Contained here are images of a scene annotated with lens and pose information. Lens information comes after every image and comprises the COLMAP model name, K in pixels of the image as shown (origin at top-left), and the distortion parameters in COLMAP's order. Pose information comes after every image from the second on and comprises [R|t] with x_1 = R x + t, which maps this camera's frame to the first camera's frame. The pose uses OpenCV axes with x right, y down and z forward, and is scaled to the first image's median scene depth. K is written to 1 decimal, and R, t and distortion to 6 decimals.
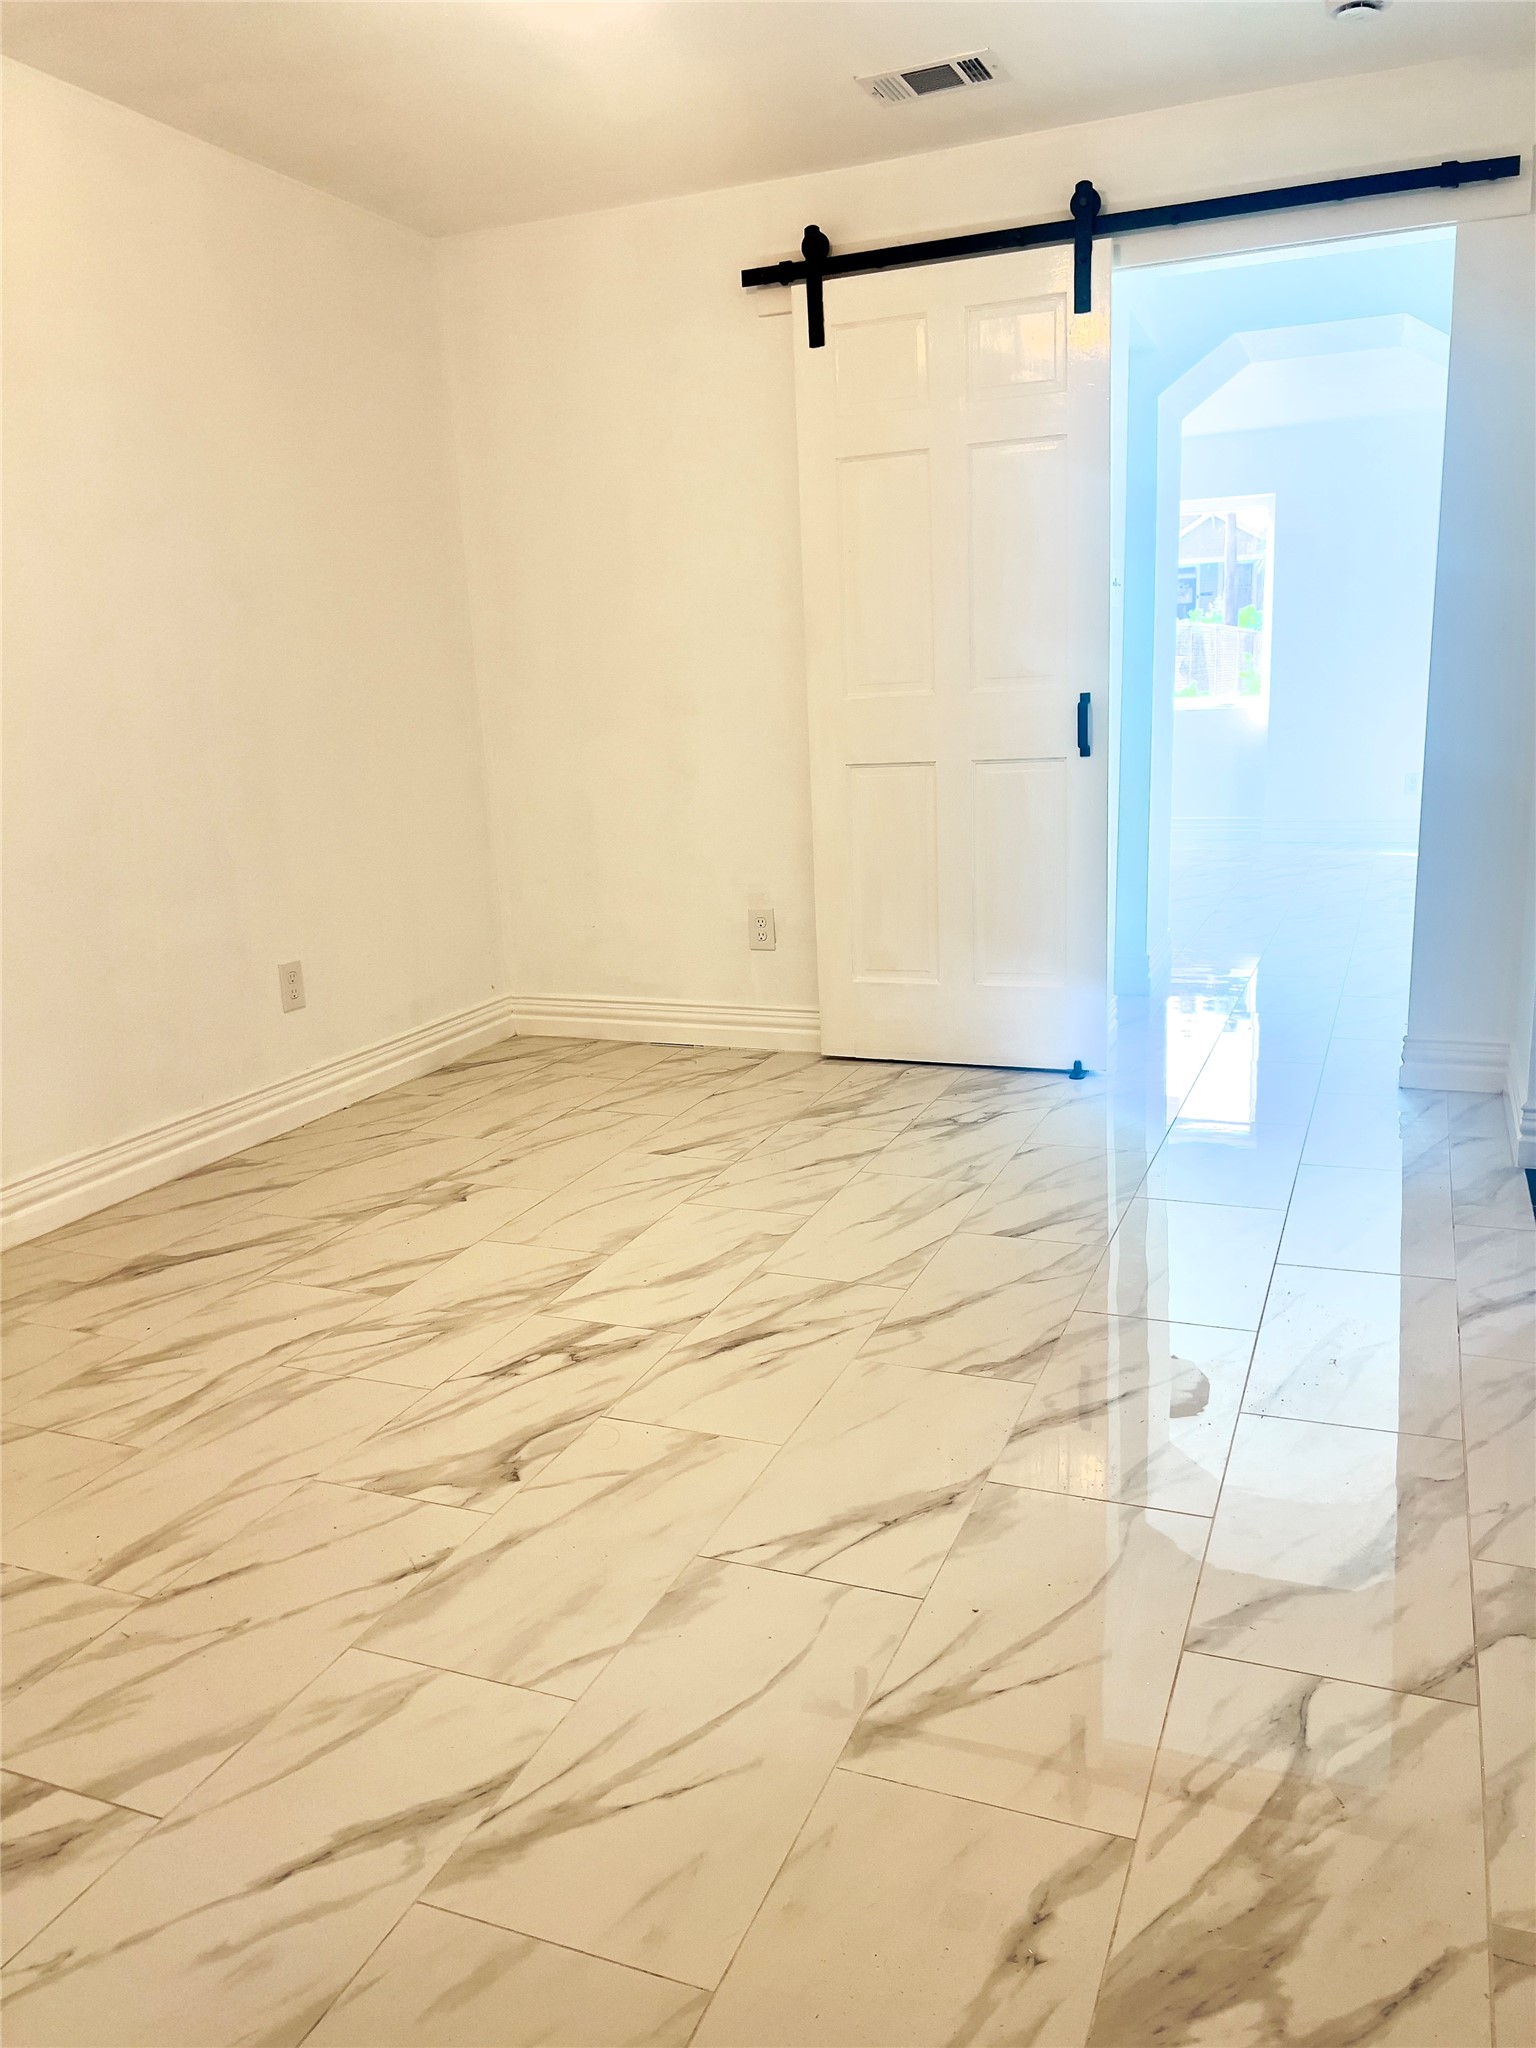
lens RADIAL K [[1534.7, 0, 779.8], [0, 1534.7, 1044.8], [0, 0, 1]] dist [0.028560, -0.055154]
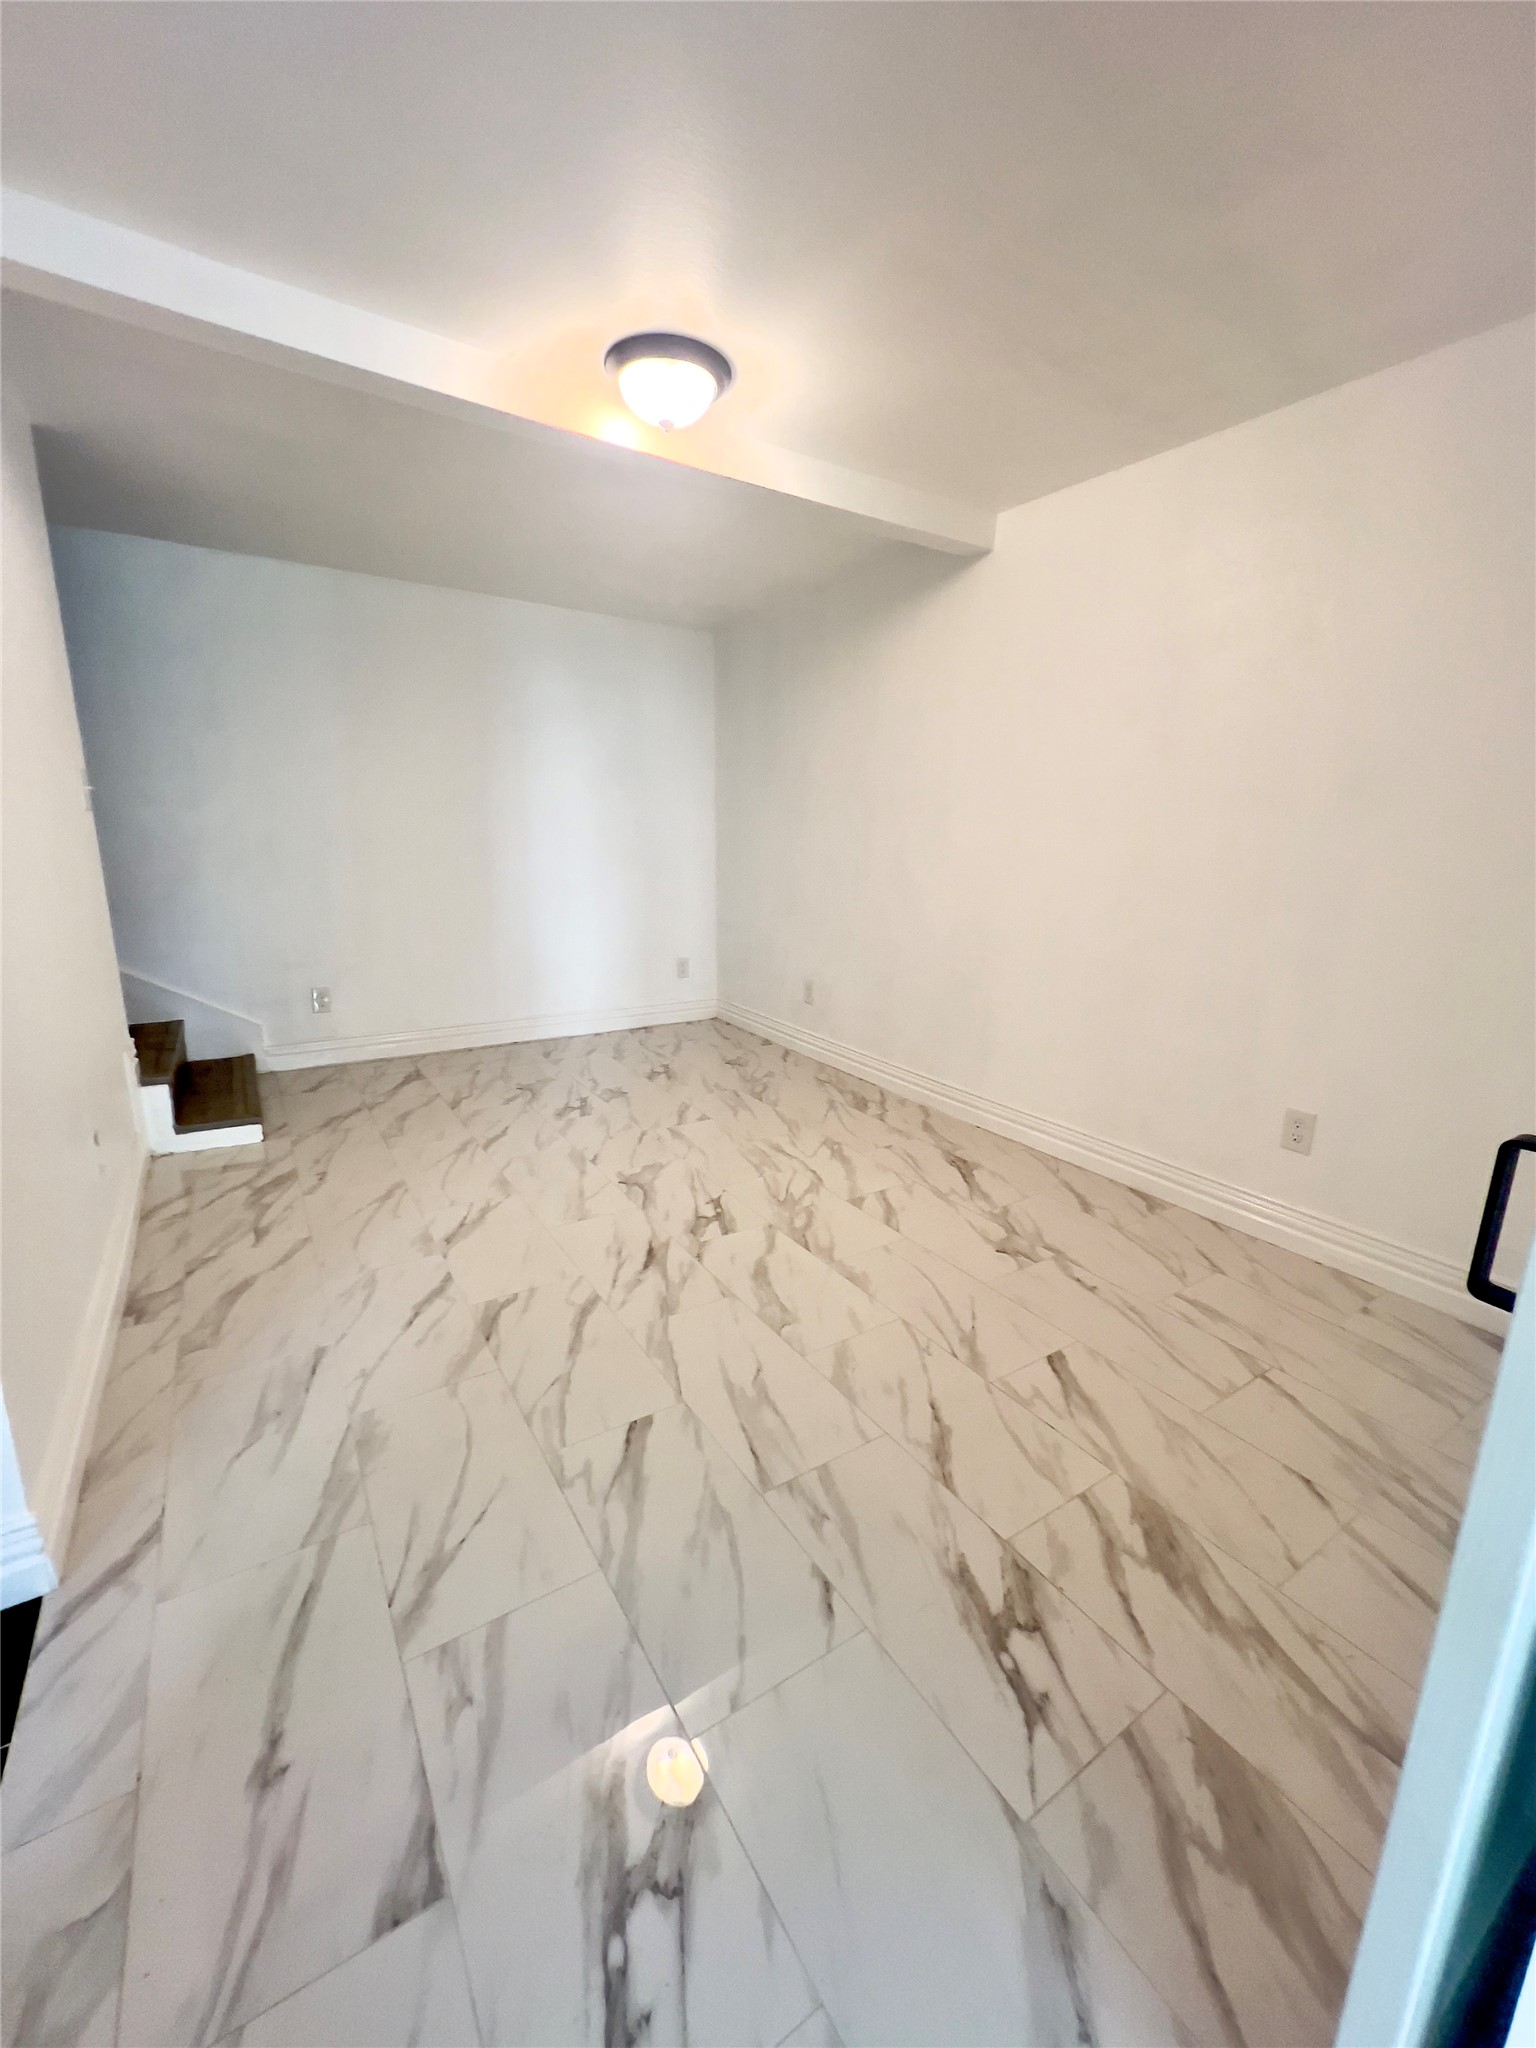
lens RADIAL K [[826.8, 0, 785.2], [0, 826.8, 1023.6], [0, 0, 1]] dist [-0.003300, 0.001008]
pose [[-0.567062, 0.214421, -0.795276, 0.561615], [-0.185200, 0.907607, 0.376762, -0.412655], [0.802584, 0.360933, -0.474959, 1.451937]]
